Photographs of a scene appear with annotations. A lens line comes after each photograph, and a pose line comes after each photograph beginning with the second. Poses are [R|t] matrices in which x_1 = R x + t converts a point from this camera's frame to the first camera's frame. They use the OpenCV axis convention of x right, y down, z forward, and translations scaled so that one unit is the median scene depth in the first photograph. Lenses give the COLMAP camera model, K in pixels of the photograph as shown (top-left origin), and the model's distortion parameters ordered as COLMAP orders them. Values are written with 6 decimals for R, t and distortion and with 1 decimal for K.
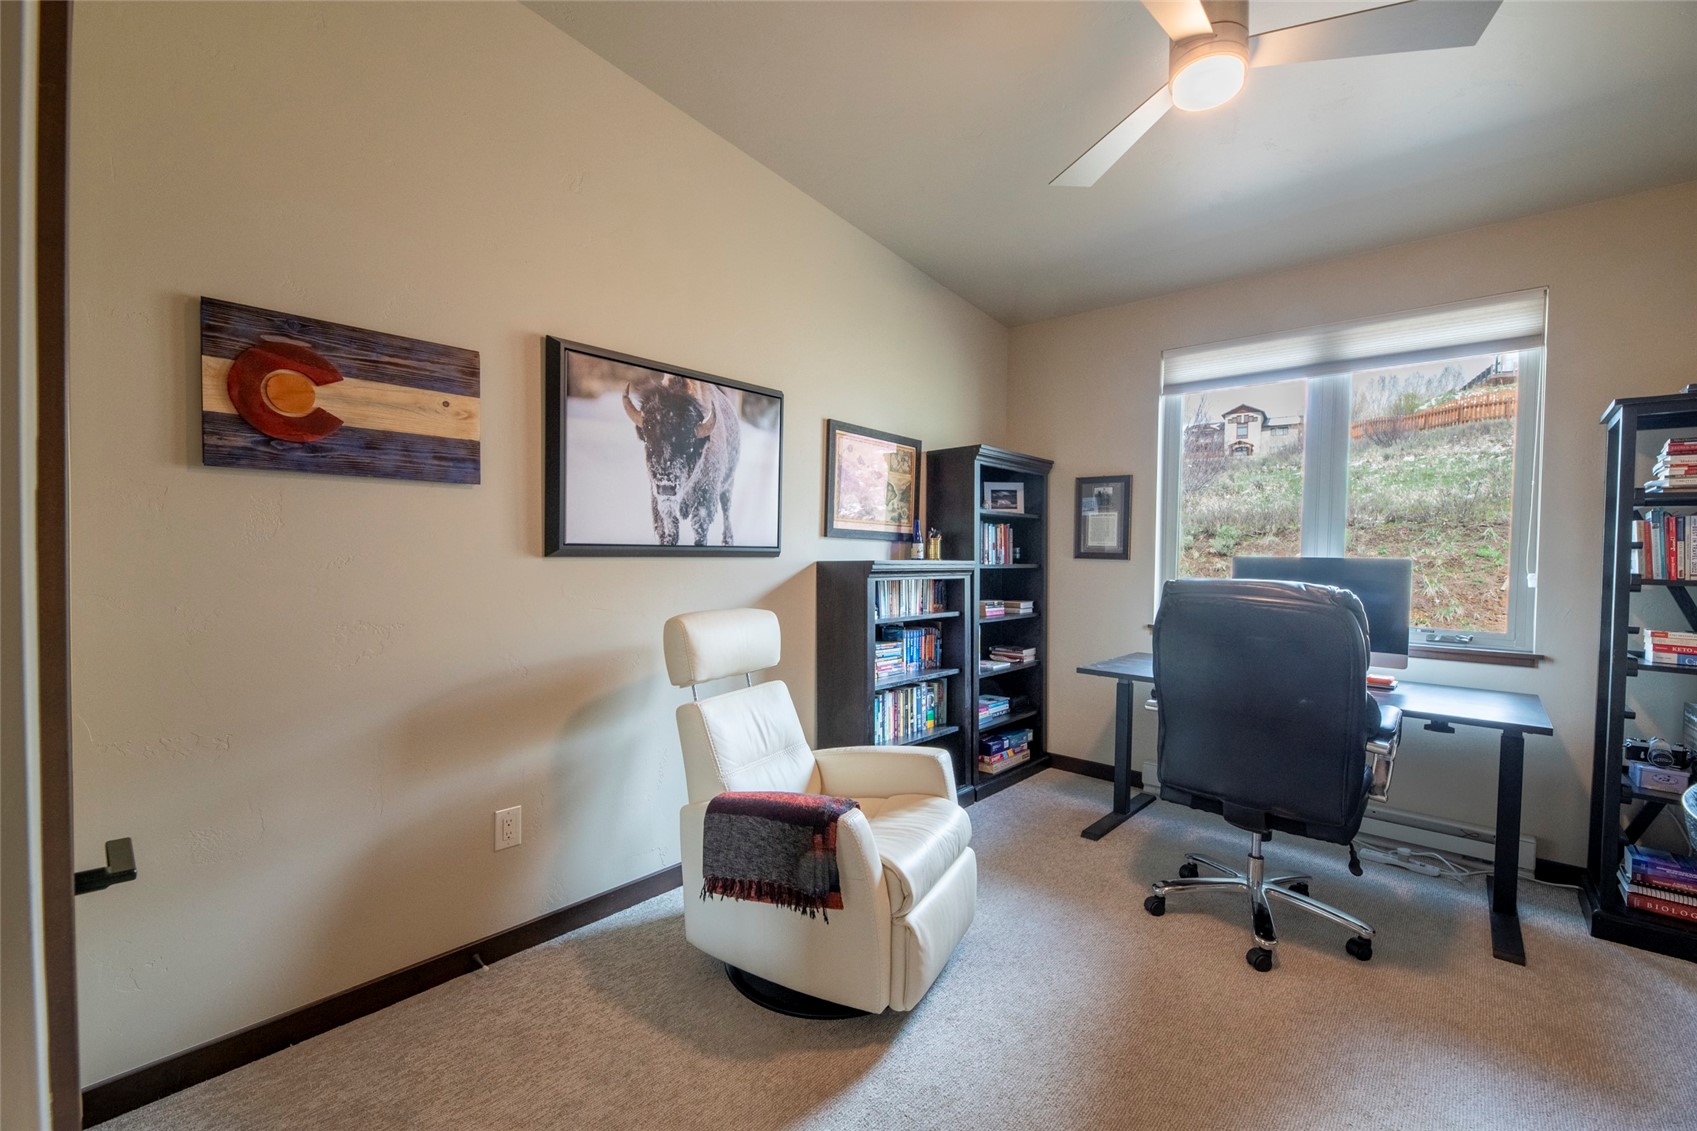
lens RADIAL K [[729.7, 0, 848.5], [0, 729.7, 565.5], [0, 0, 1]] dist [-0.000923, -0.001114]
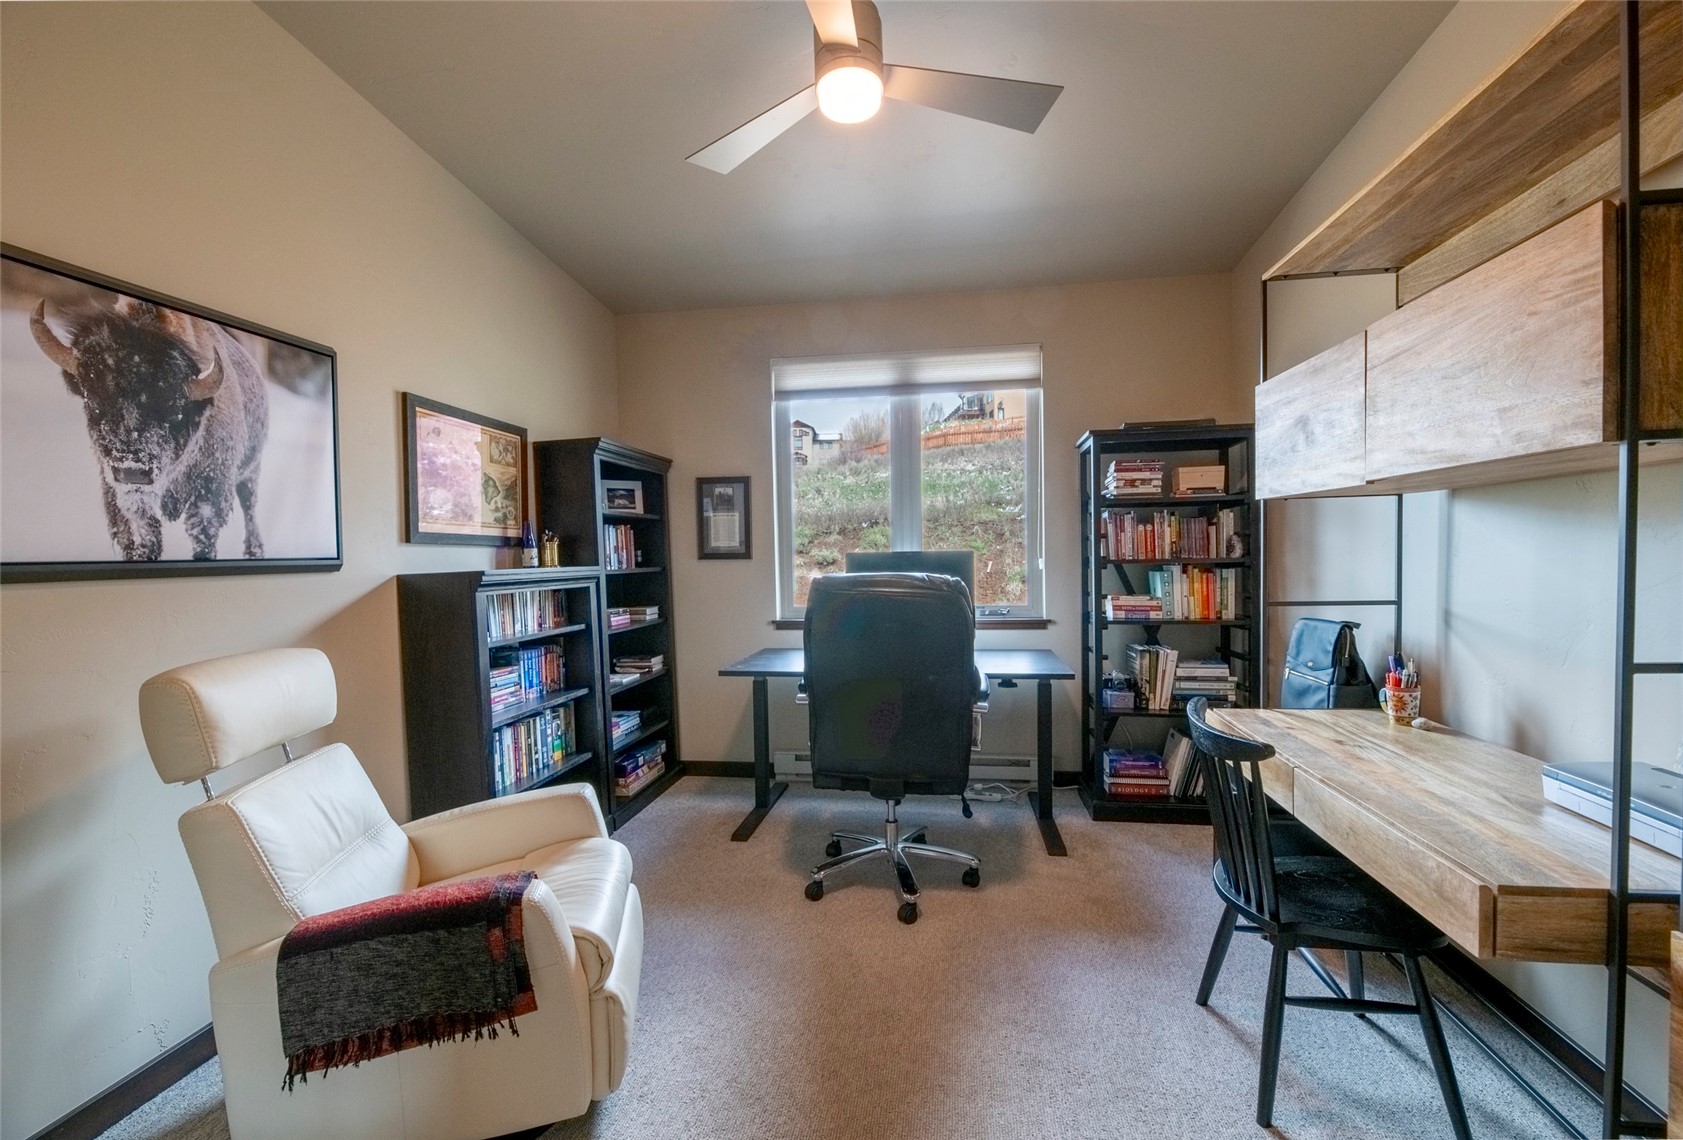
lens RADIAL K [[711.6, 0, 854.3], [0, 711.6, 573.7], [0, 0, 1]] dist [-0.001008, -0.003946]
pose [[0.828608, -0.046092, 0.557928, -0.064990], [0.041405, 0.998921, 0.021031, -0.002940], [-0.558295, 0.005674, 0.829623, 0.107890]]
